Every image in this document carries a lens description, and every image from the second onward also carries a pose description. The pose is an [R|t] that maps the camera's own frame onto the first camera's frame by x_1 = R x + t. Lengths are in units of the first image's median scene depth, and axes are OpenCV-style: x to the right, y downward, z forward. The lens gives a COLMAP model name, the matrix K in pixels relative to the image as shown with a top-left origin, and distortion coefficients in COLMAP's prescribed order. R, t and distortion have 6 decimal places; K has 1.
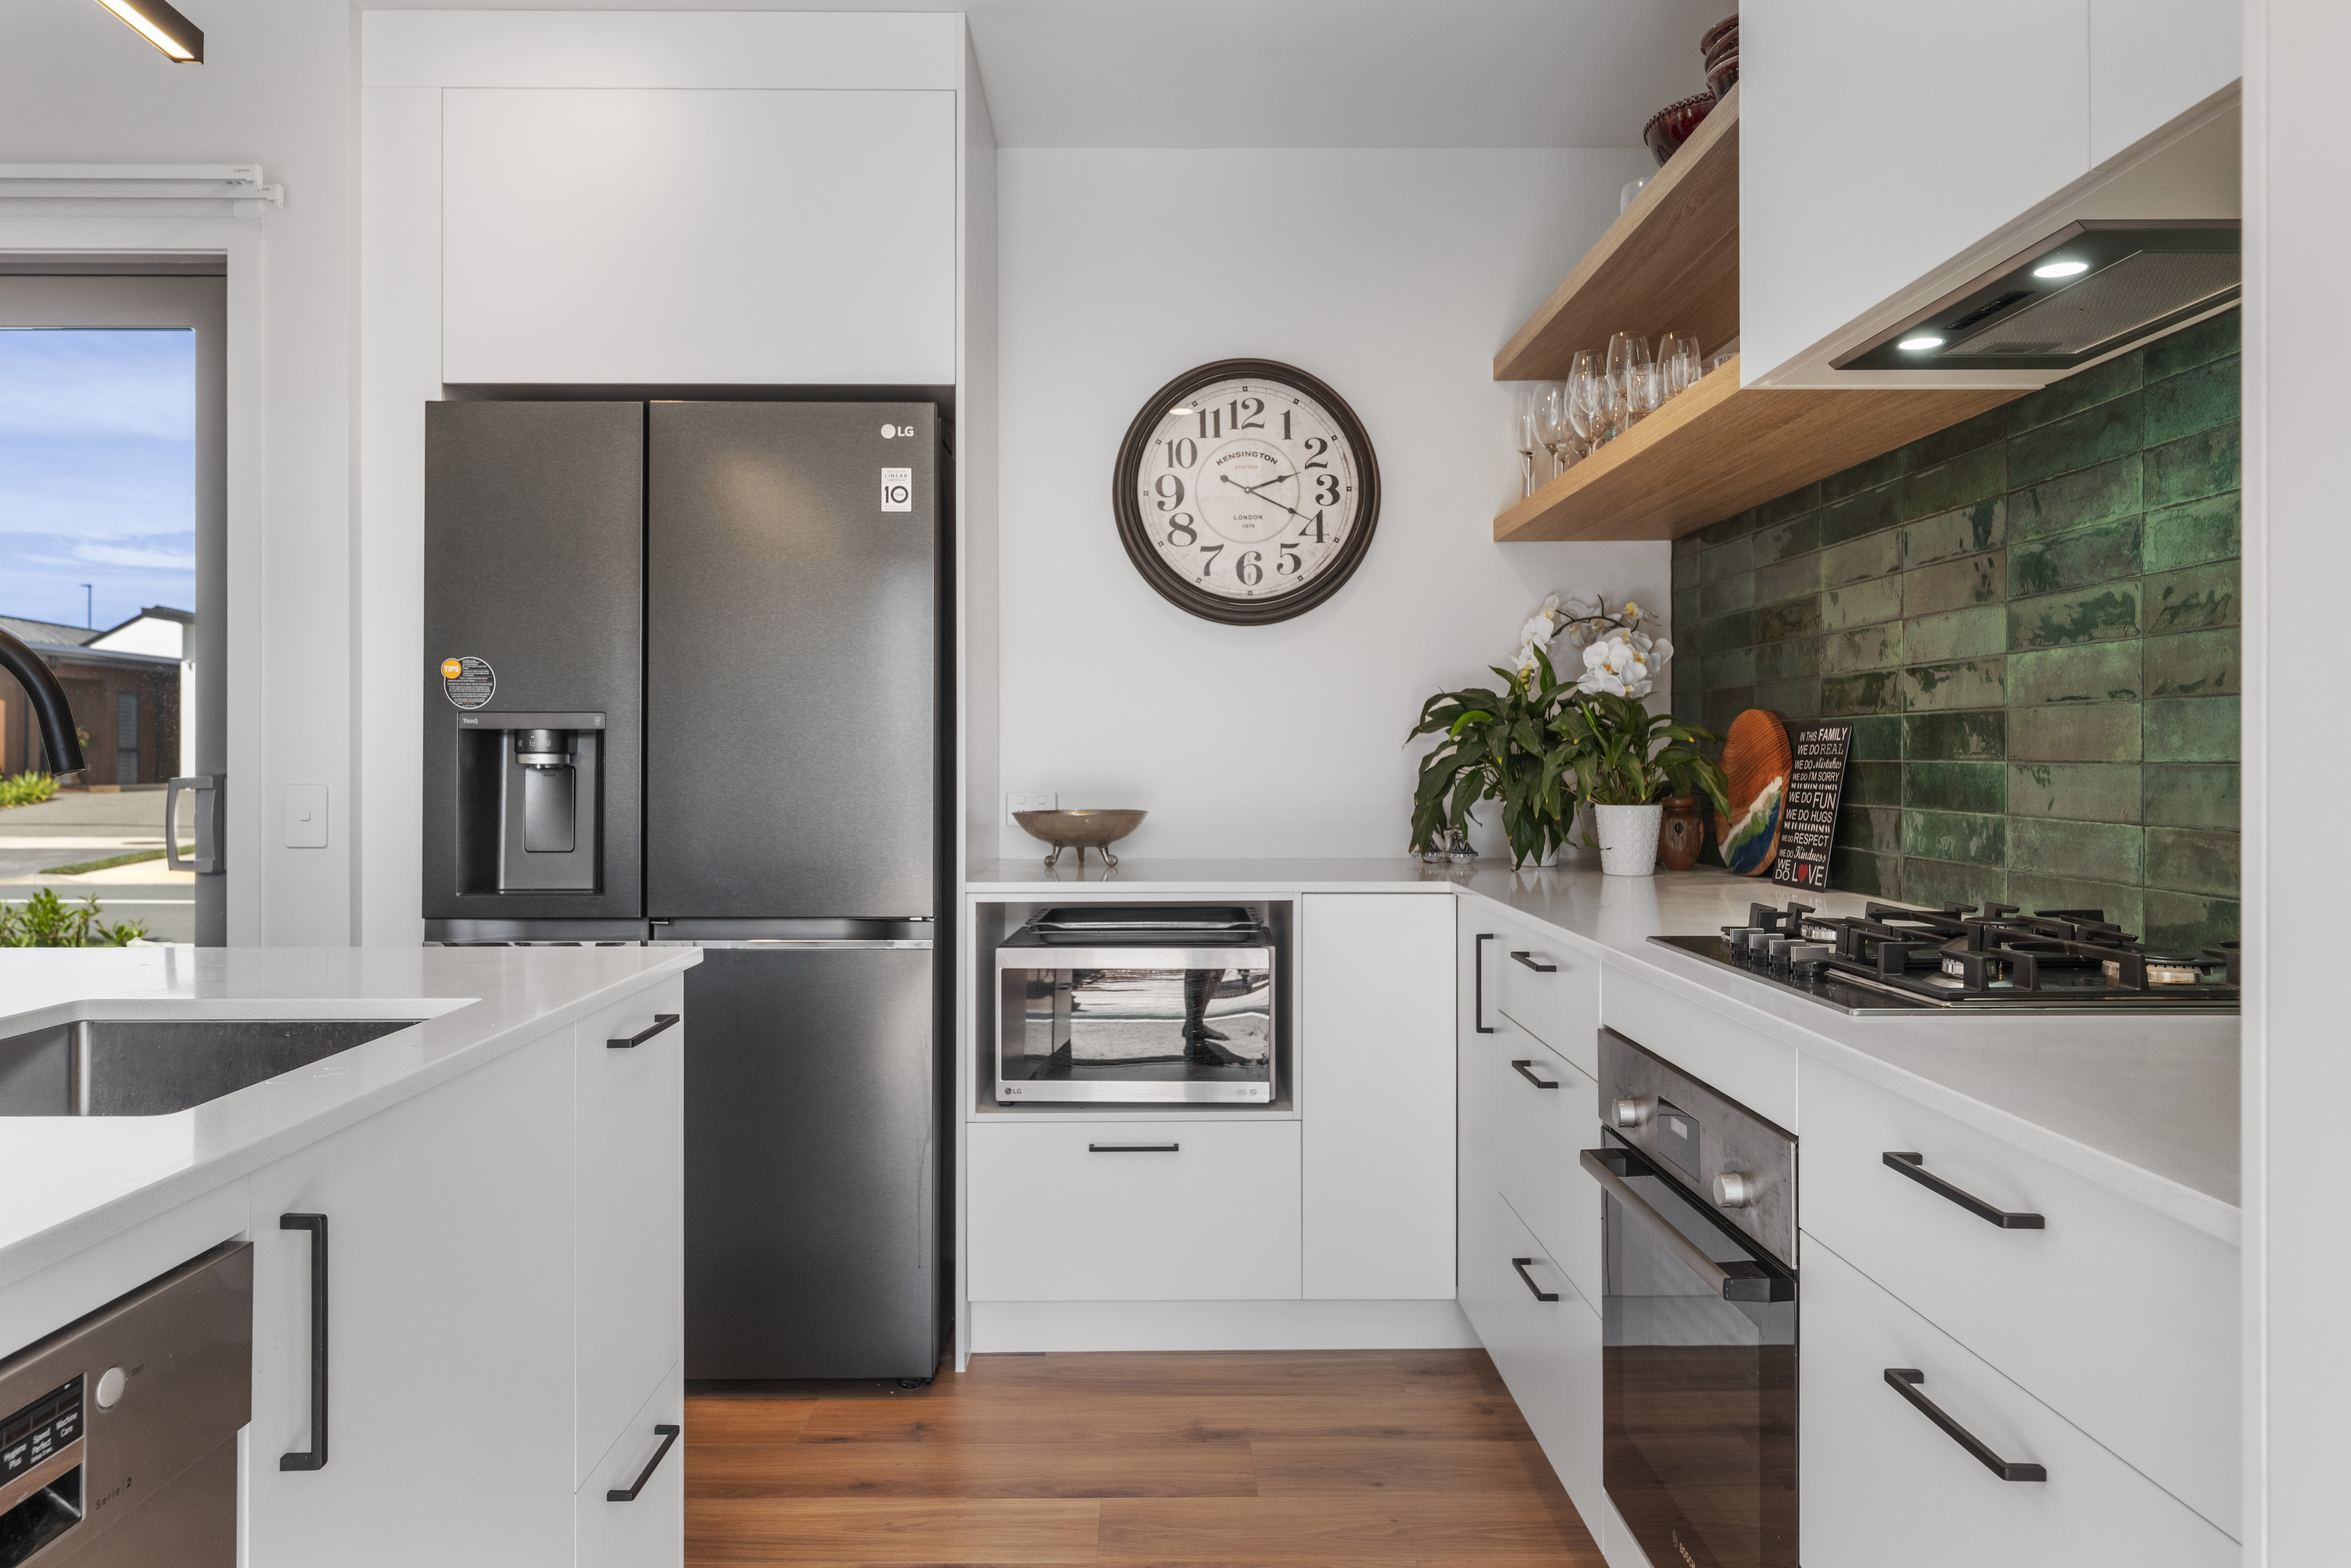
lens RADIAL K [[1555.9, 0, 1159.2], [0, 1555.9, 754.5], [0, 0, 1]] dist [-0.003991, 0.003538]
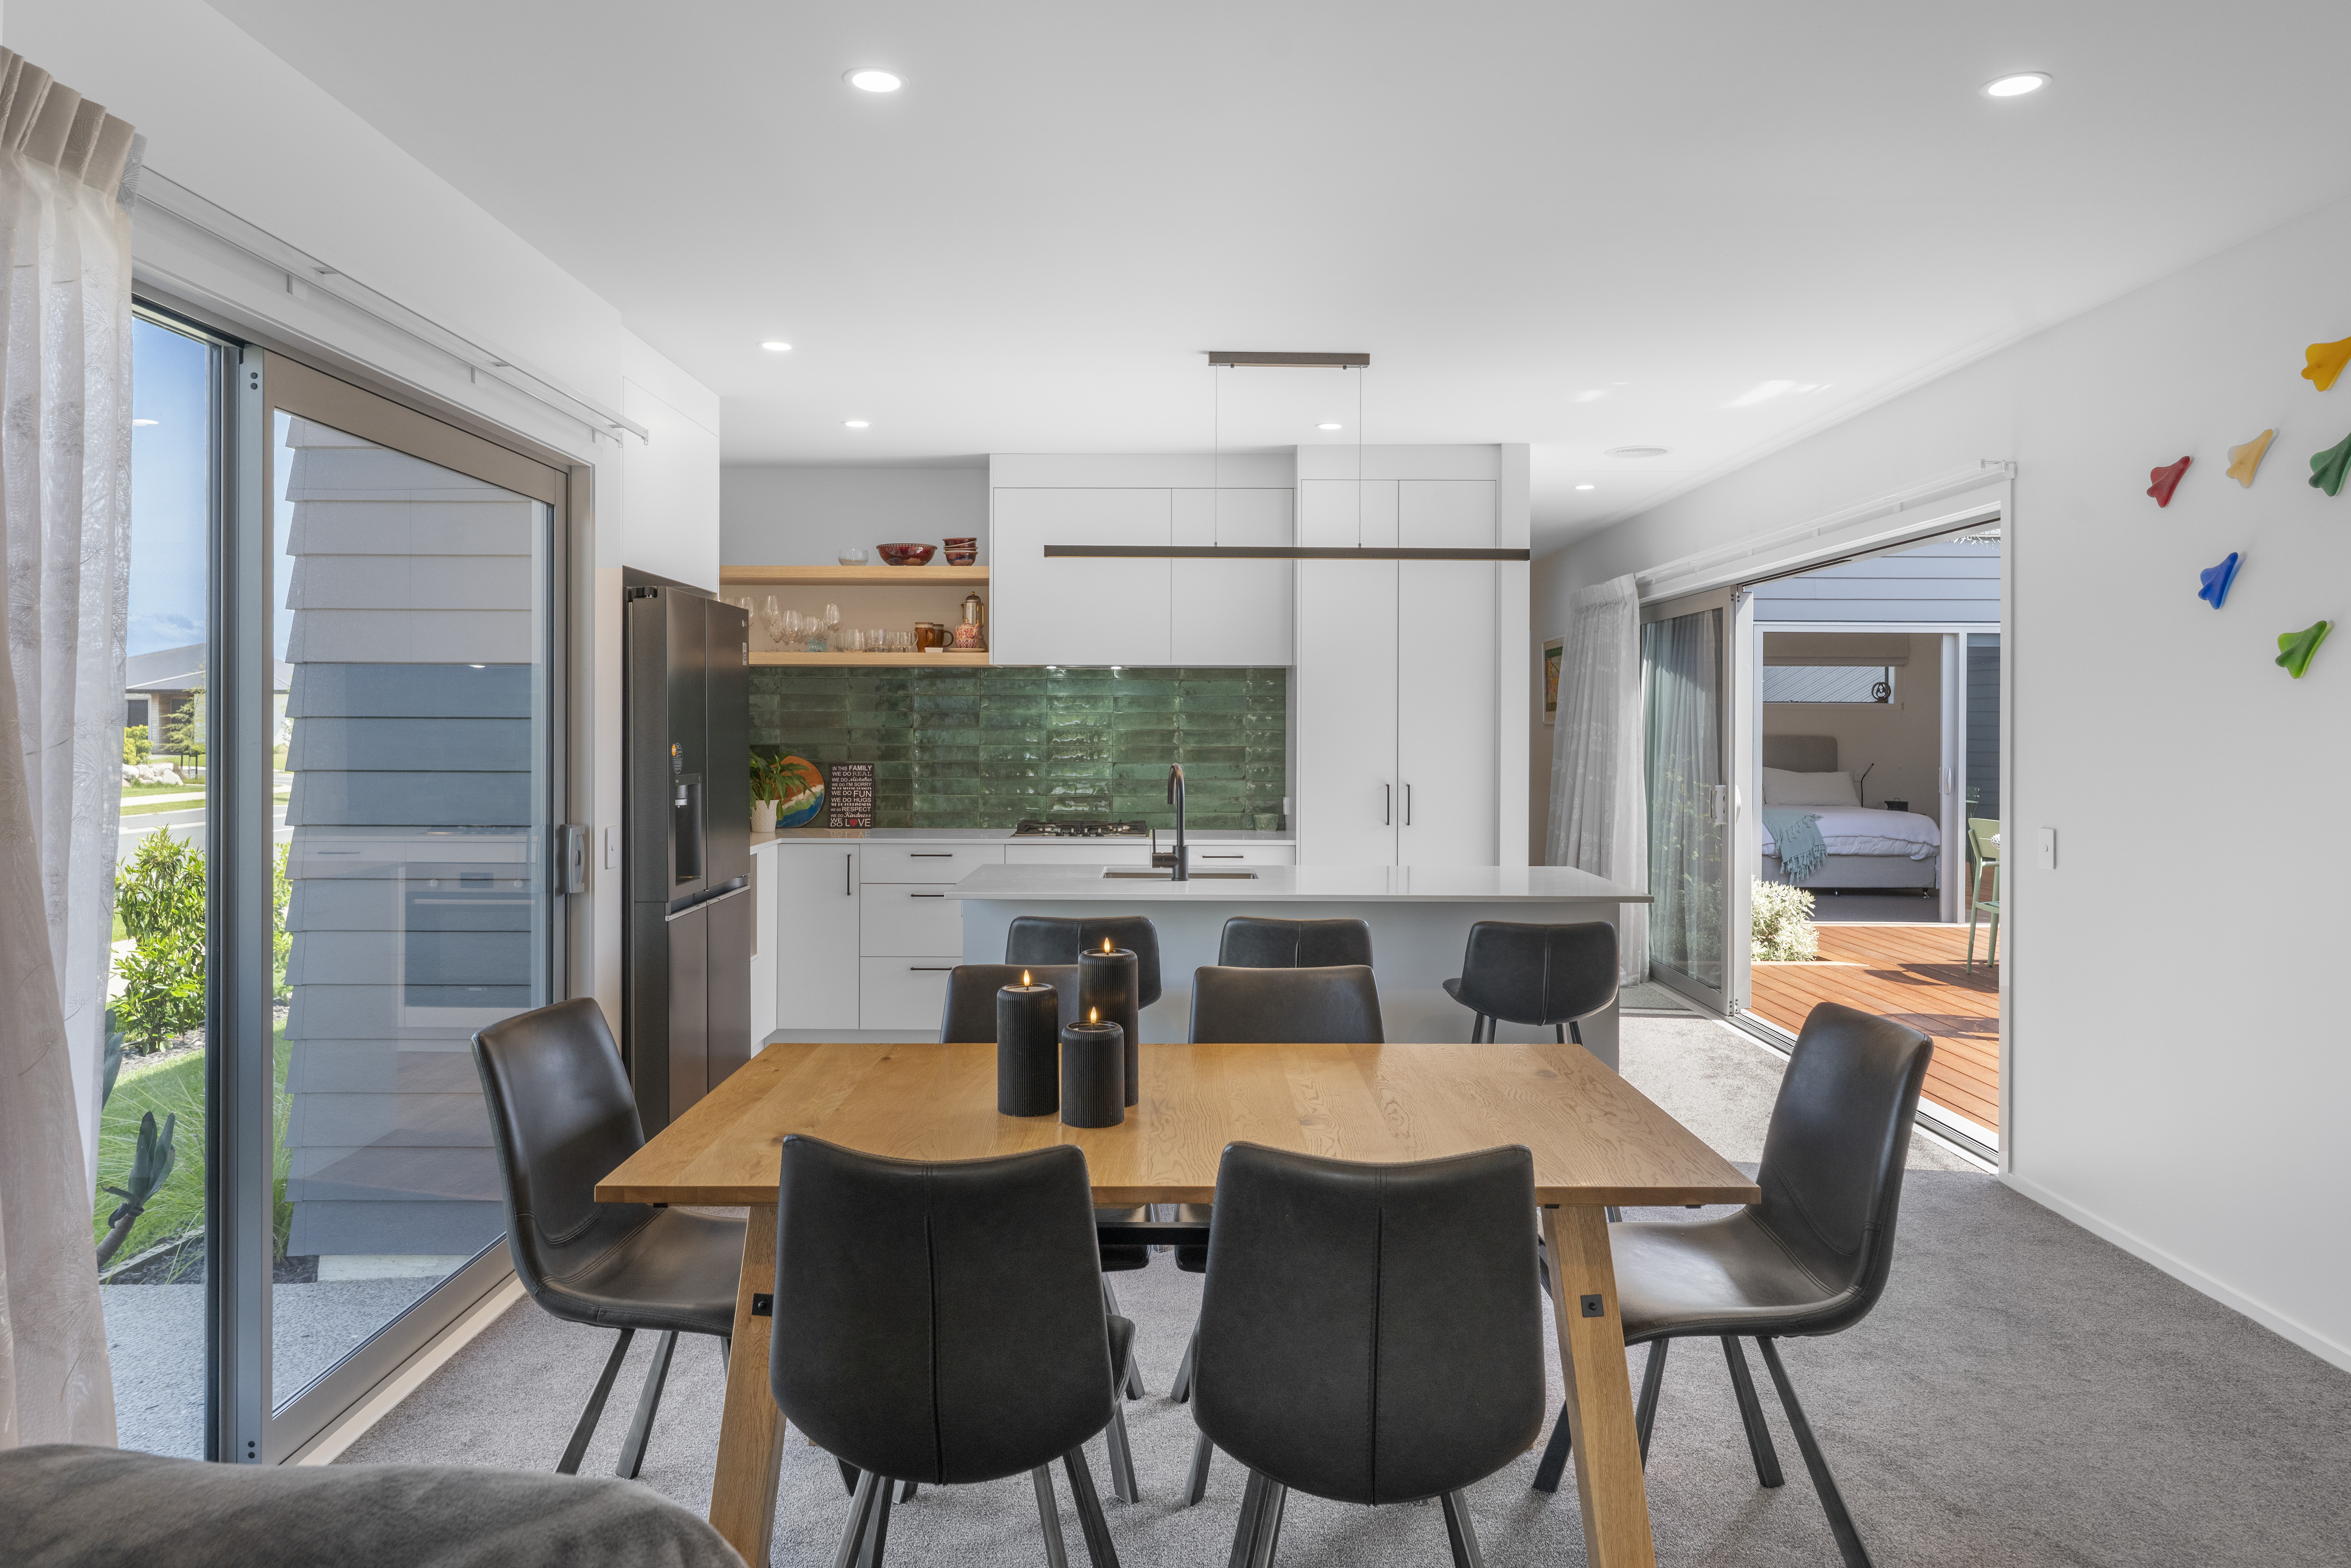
lens RADIAL K [[1555.9, 0, 1155.1], [0, 1555.9, 728.6], [0, 0, 1]] dist [-0.003991, 0.003538]
pose [[0.020725, -0.001381, 0.999784, -2.214685], [-0.006626, 0.999977, 0.001519, -0.088669], [-0.999763, -0.006656, 0.020715, 0.473995]]
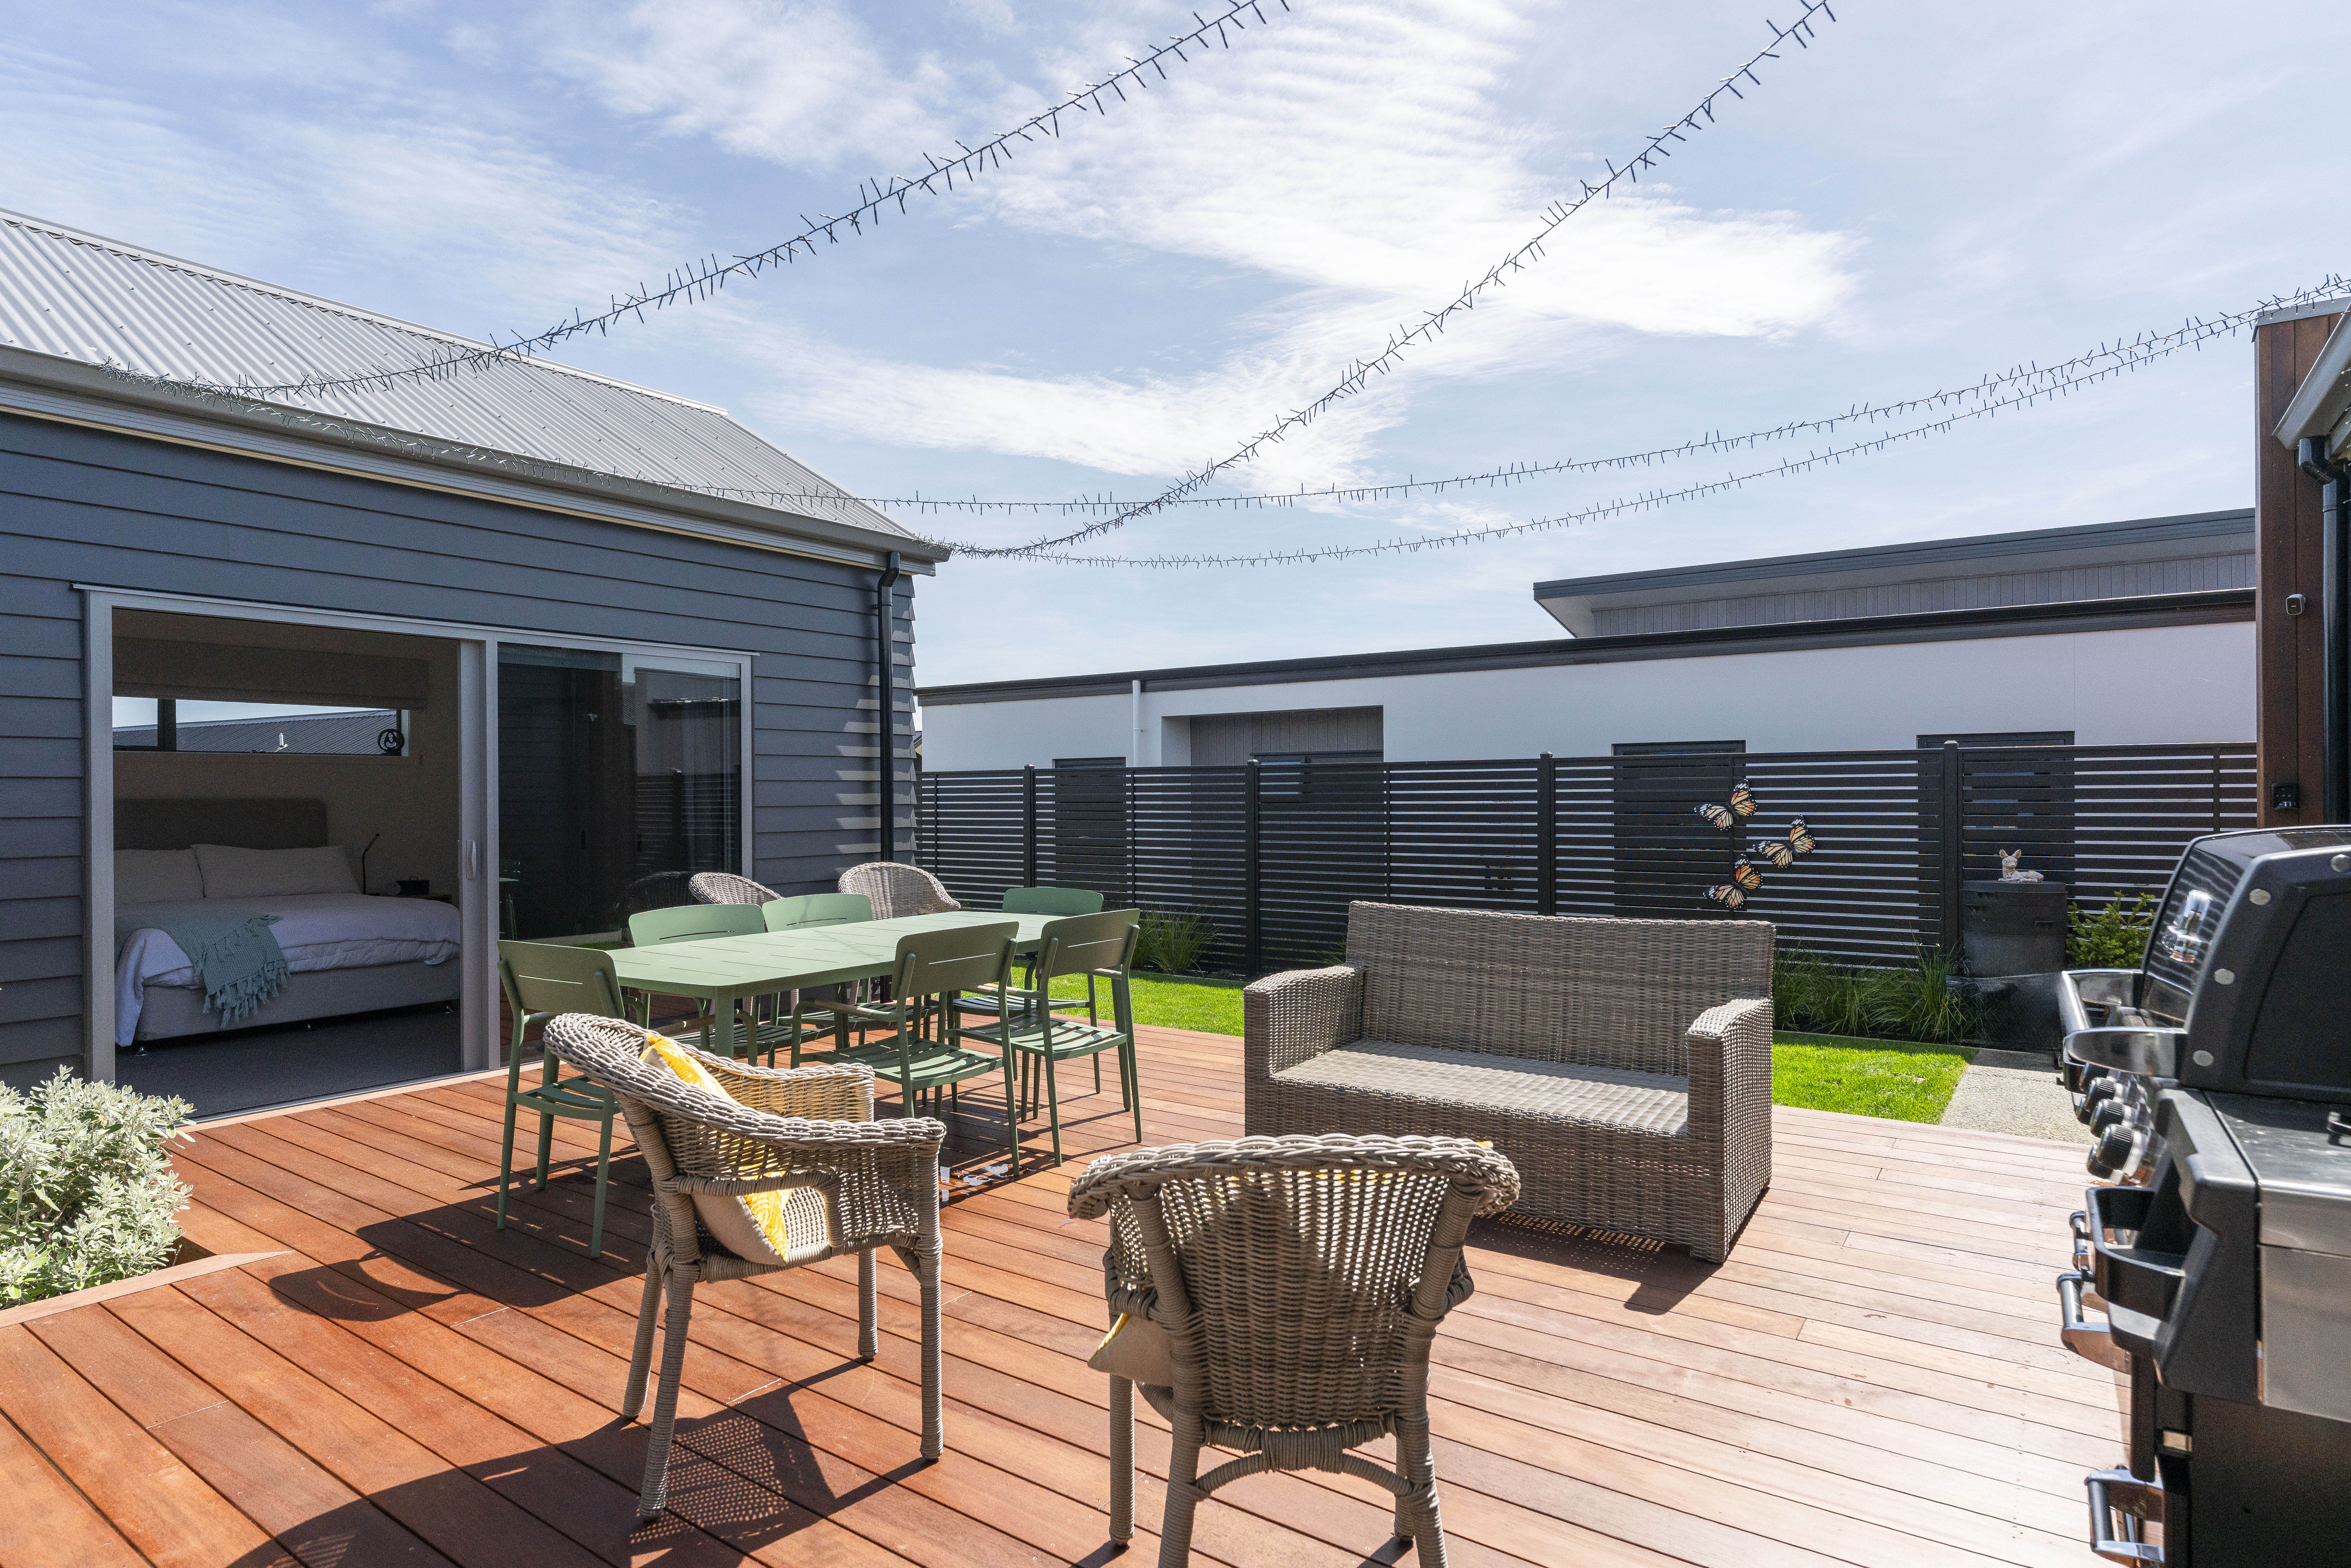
lens RADIAL K [[1202.8, 0, 1185.1], [0, 1202.8, 792.2], [0, 0, 1]] dist [0.015691, -0.000226]
pose [[-0.824066, 0.006747, 0.566454, -0.382441], [0.007772, 0.999970, -0.000604, -0.067465], [-0.566441, 0.003905, -0.824093, -0.455691]]
